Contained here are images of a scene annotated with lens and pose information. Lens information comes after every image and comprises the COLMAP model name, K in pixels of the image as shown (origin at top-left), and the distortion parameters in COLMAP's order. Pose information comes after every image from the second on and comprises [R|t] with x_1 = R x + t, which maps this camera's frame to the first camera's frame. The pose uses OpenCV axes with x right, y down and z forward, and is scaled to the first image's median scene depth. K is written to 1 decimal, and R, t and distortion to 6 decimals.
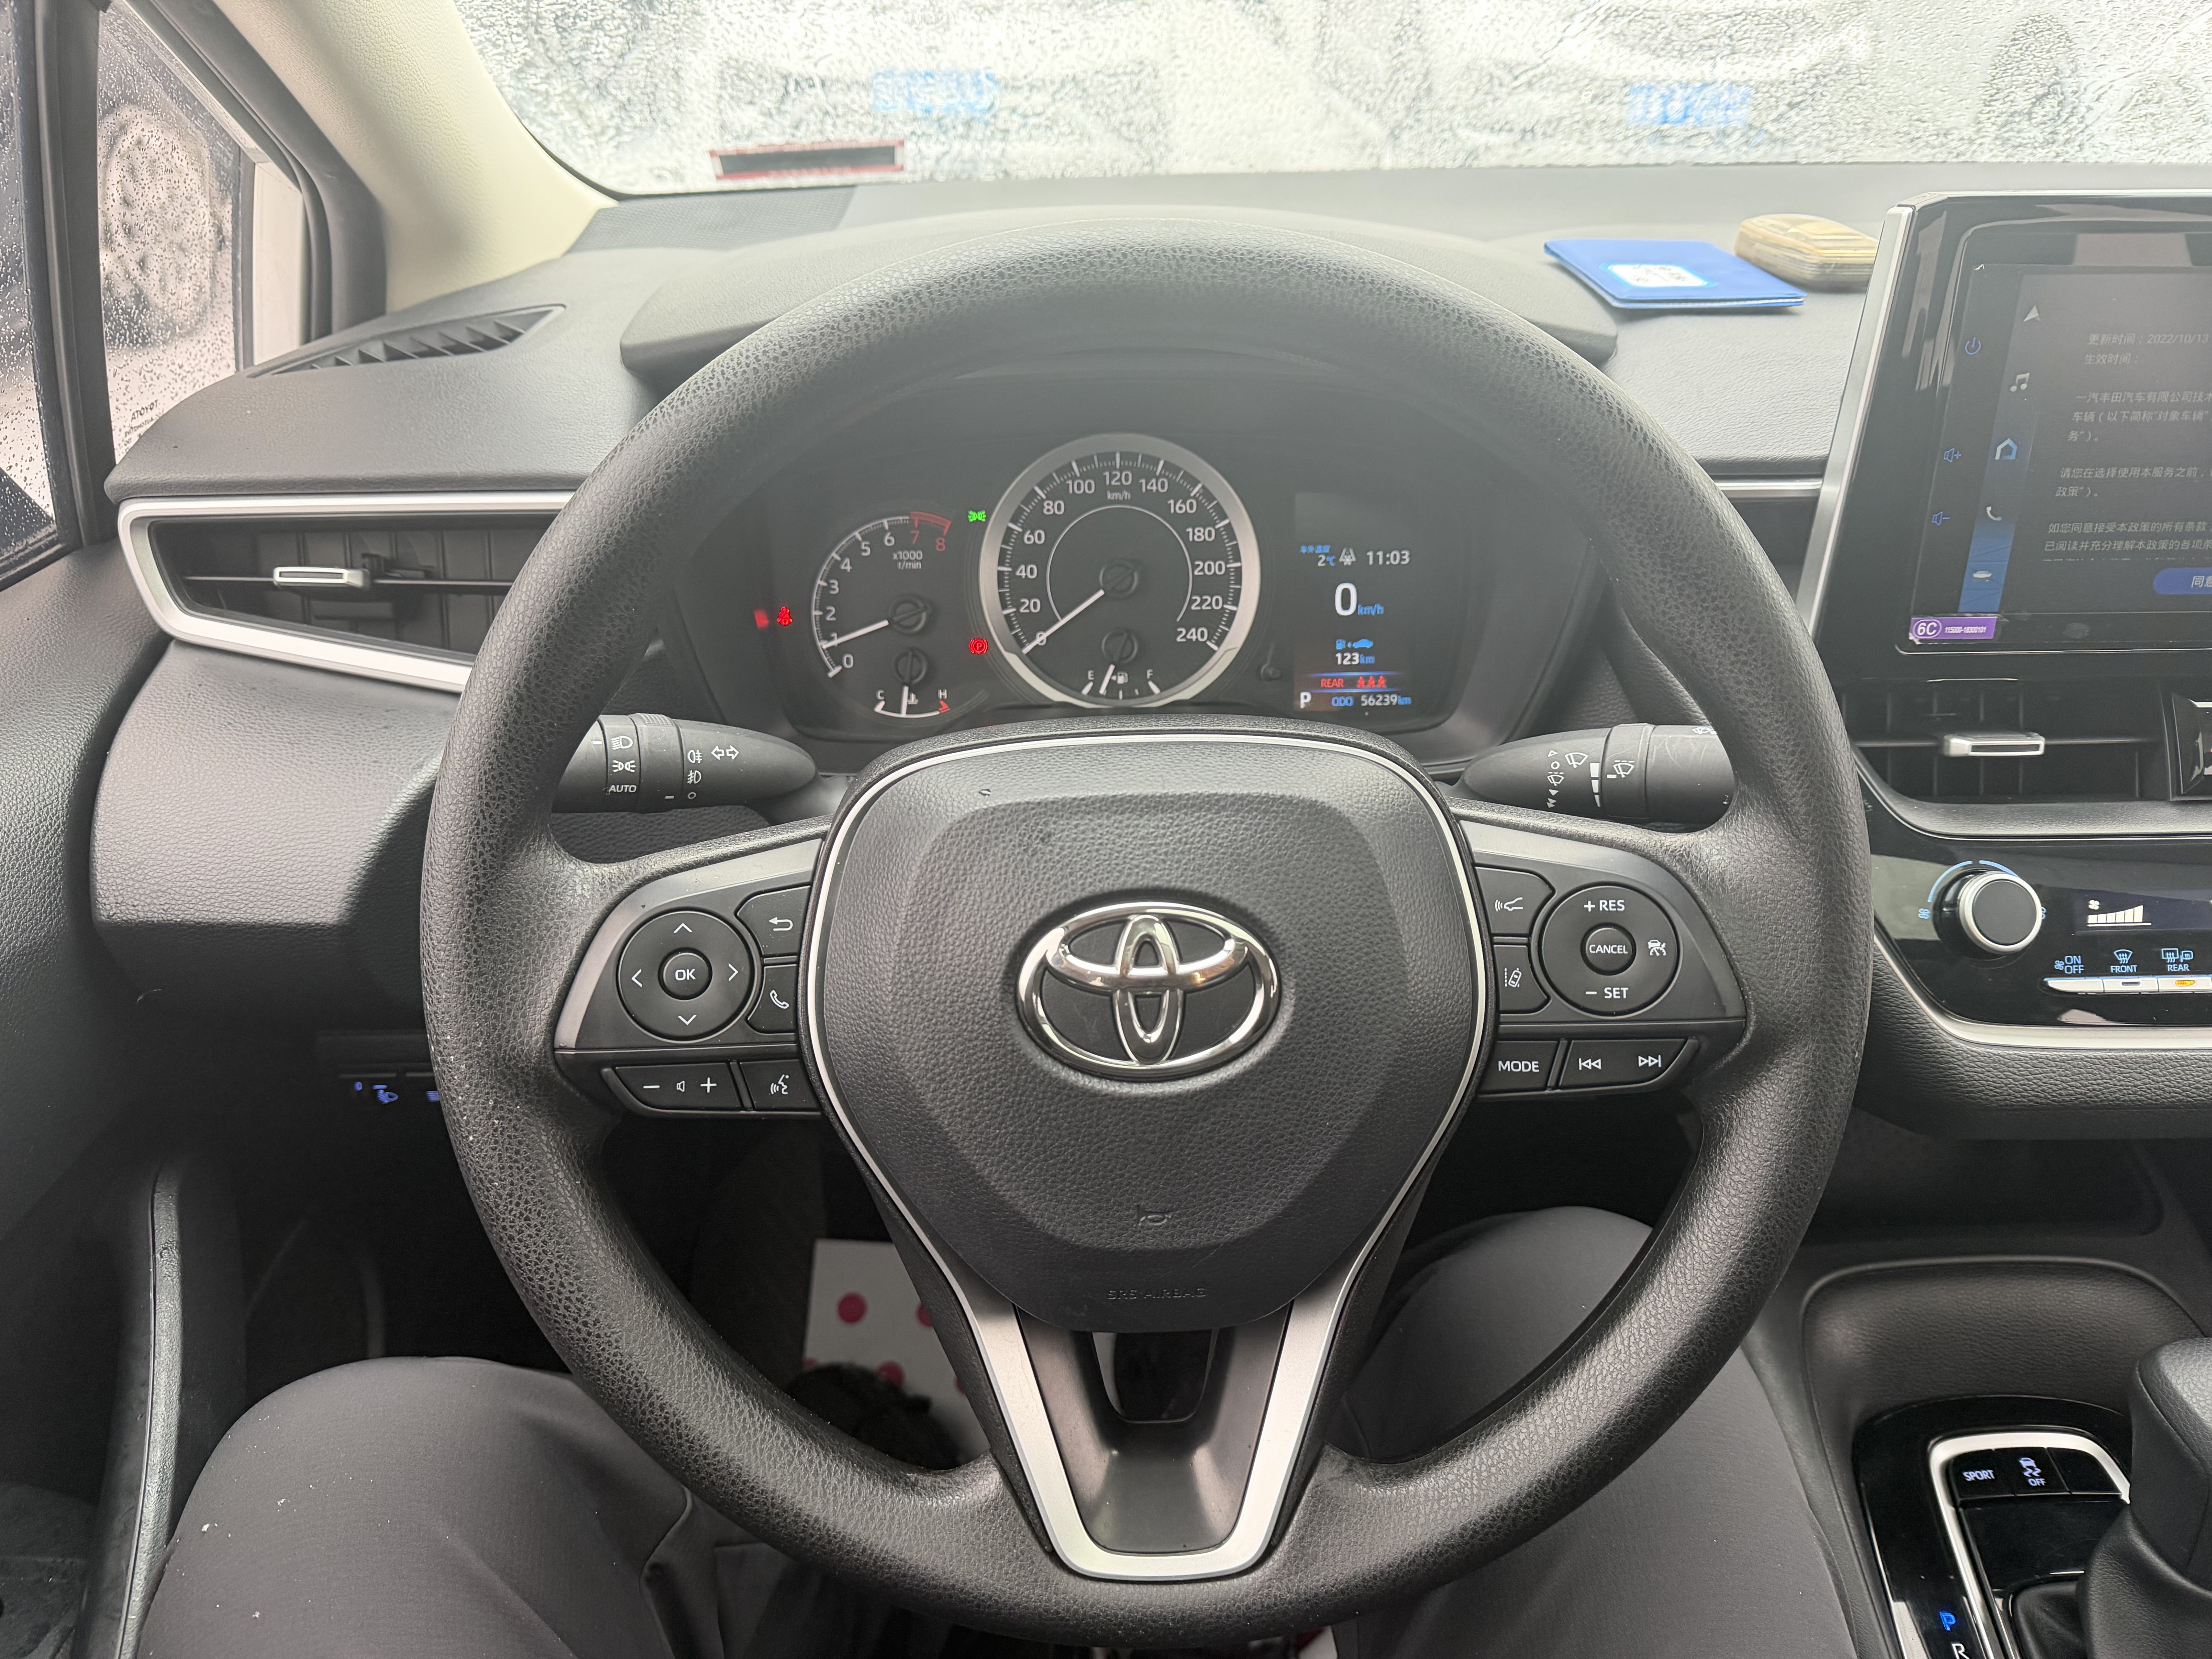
lens RADIAL K [[1537.5, 0, 1082.4], [0, 1537.5, 827.8], [0, 0, 1]] dist [0.073231, -0.109032]
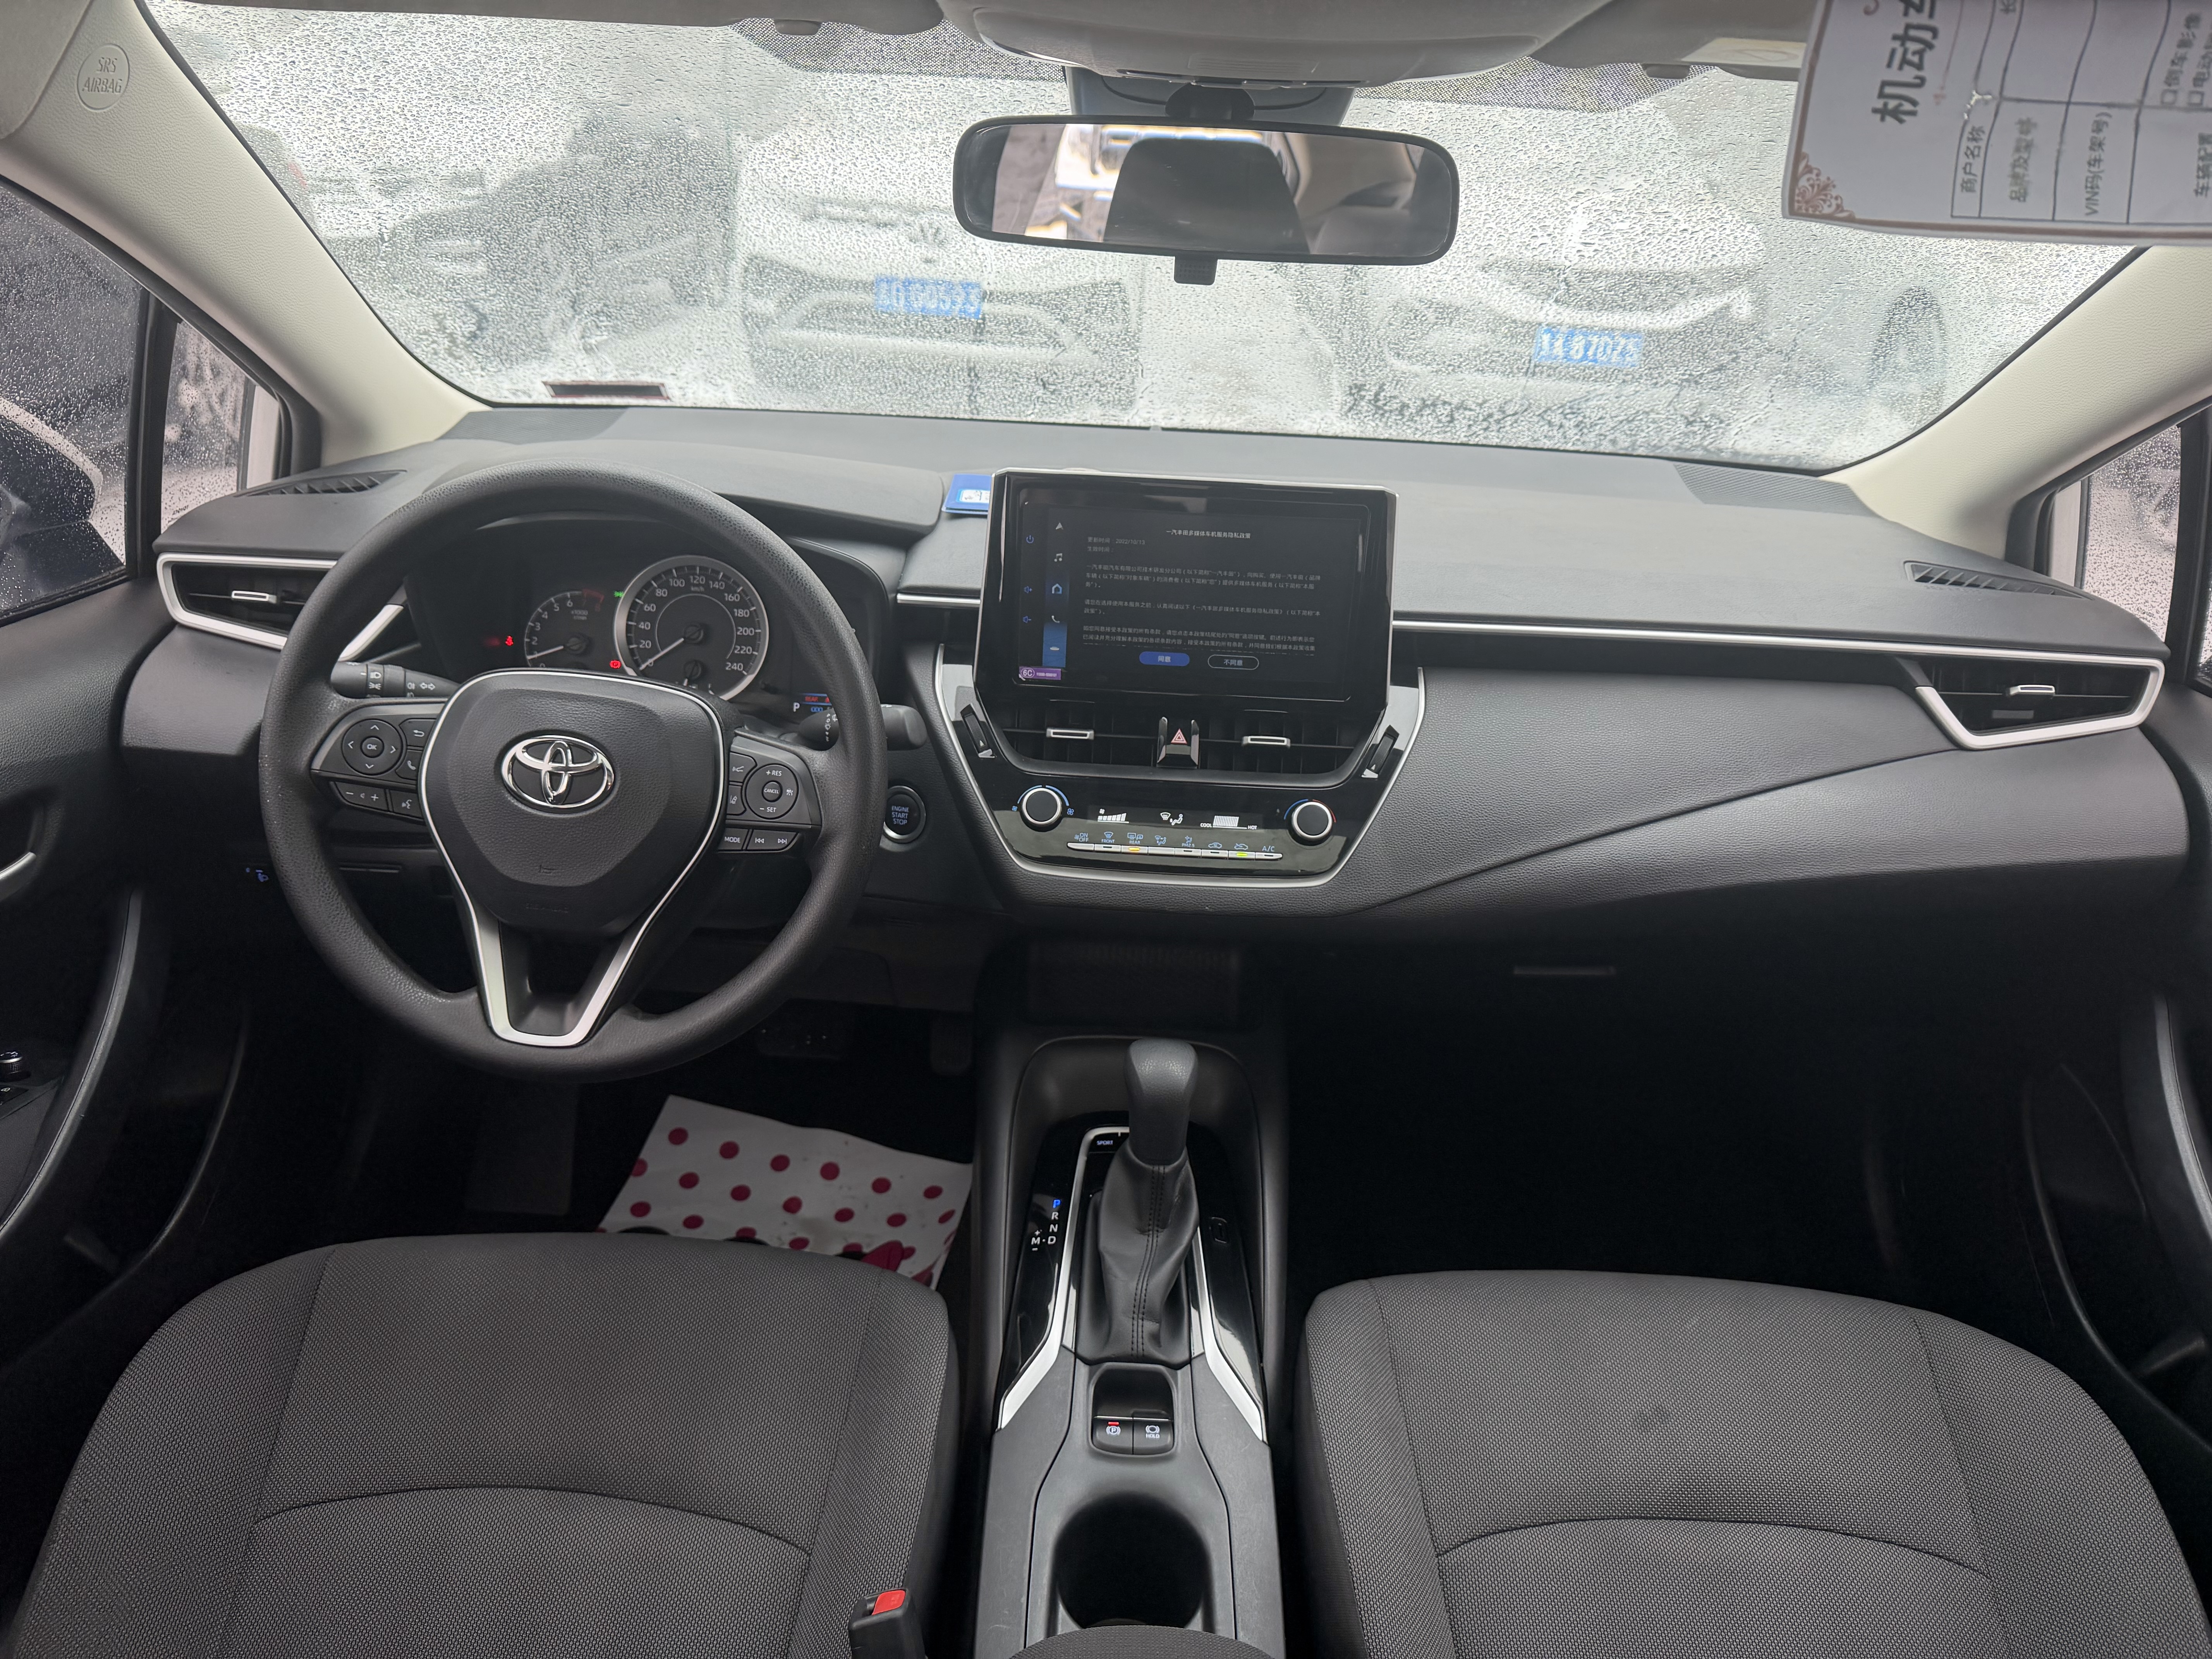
lens RADIAL K [[1524.1, 0, 1106.0], [0, 1524.1, 829.5], [0, 0, 1]] dist [-0.002273, 0.000064]
pose [[0.997600, 0.068741, 0.008339, 0.540574], [-0.067618, 0.993021, -0.096628, 0.224136], [-0.014923, 0.095832, 0.995286, -0.834337]]
